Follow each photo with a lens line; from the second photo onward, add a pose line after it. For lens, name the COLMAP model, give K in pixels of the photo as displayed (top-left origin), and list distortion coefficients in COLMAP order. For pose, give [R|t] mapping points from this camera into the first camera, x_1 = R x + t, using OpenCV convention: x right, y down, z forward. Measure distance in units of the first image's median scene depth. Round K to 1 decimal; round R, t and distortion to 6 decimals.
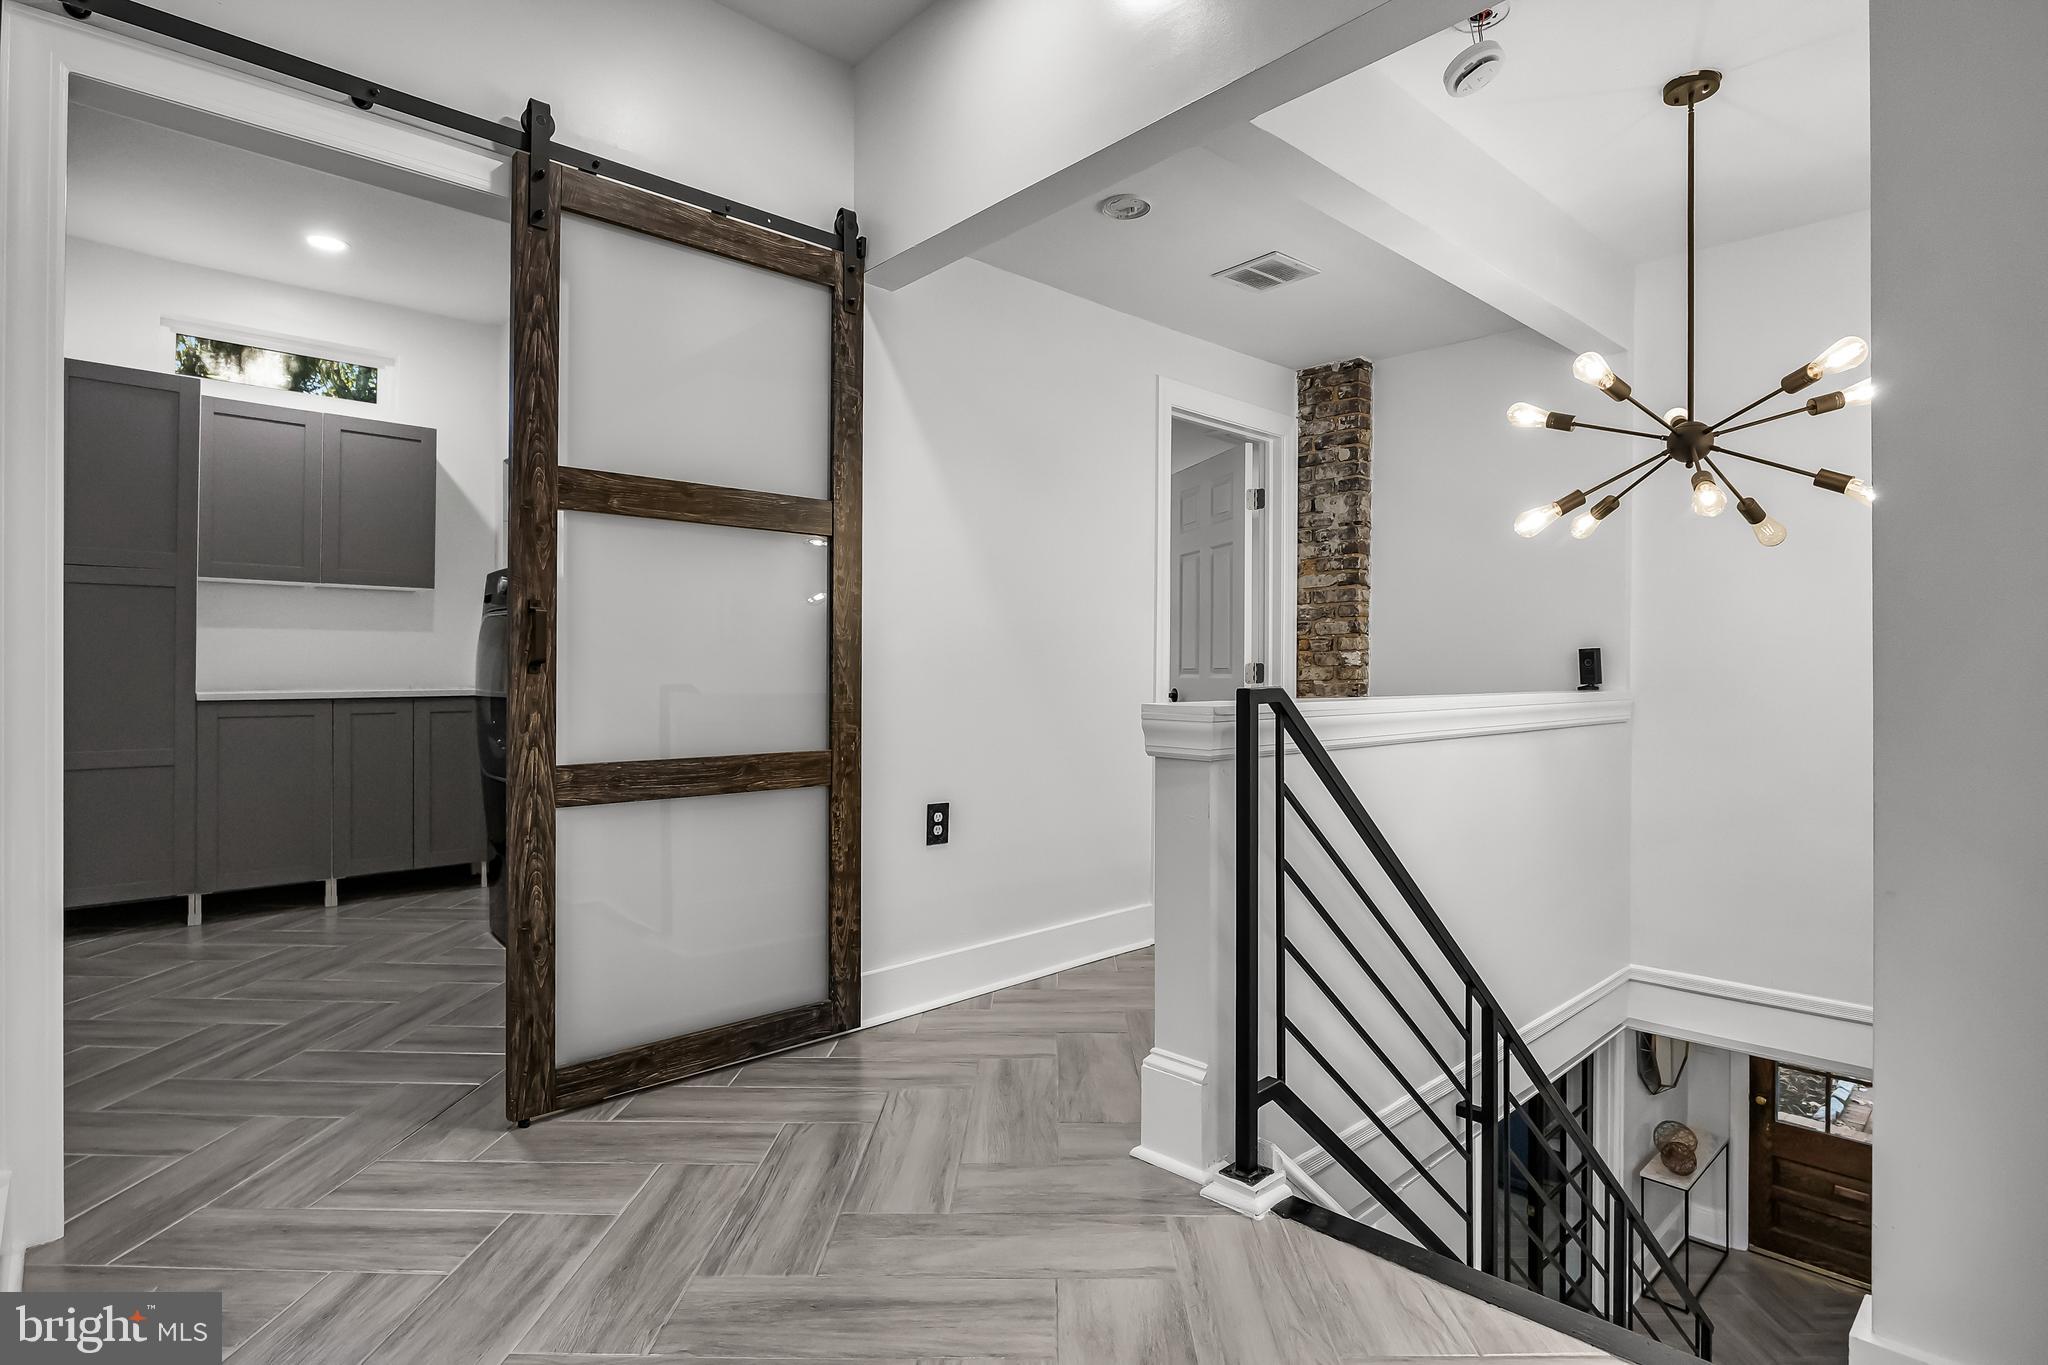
lens RADIAL K [[1045.6, 0, 1018.4], [0, 1045.6, 678.3], [0, 0, 1]] dist [-0.007269, -0.000457]
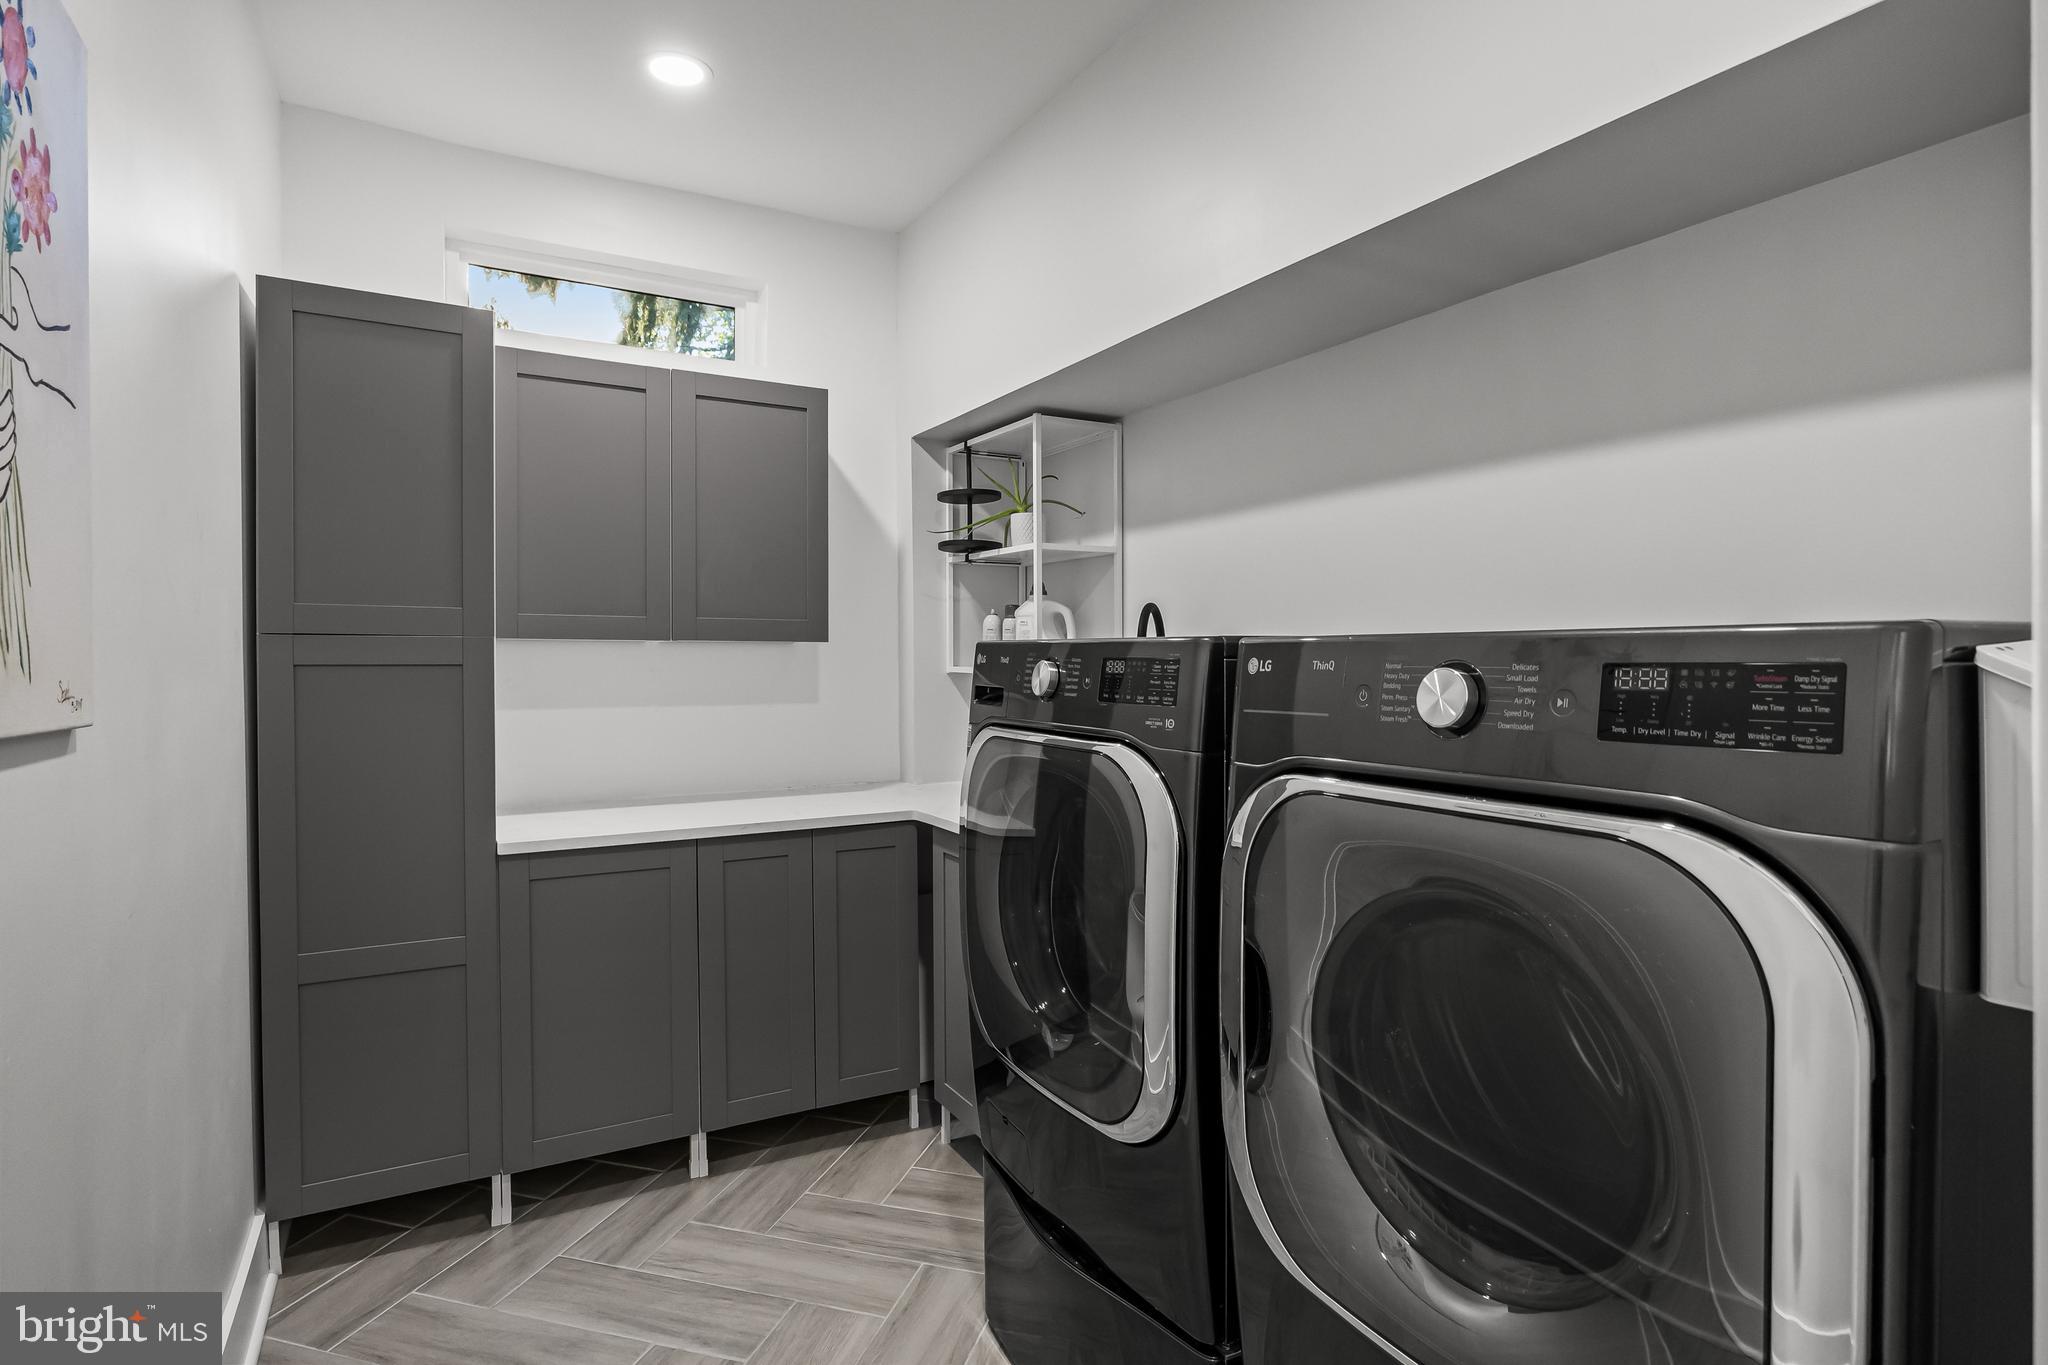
lens RADIAL K [[1045.6, 0, 1030.0], [0, 1045.6, 675.4], [0, 0, 1]] dist [-0.007269, -0.000457]
pose [[0.974670, -0.004465, -0.223602, -0.369447], [0.008924, 0.999781, 0.018935, -0.094859], [0.223468, -0.020451, 0.974497, 0.503959]]
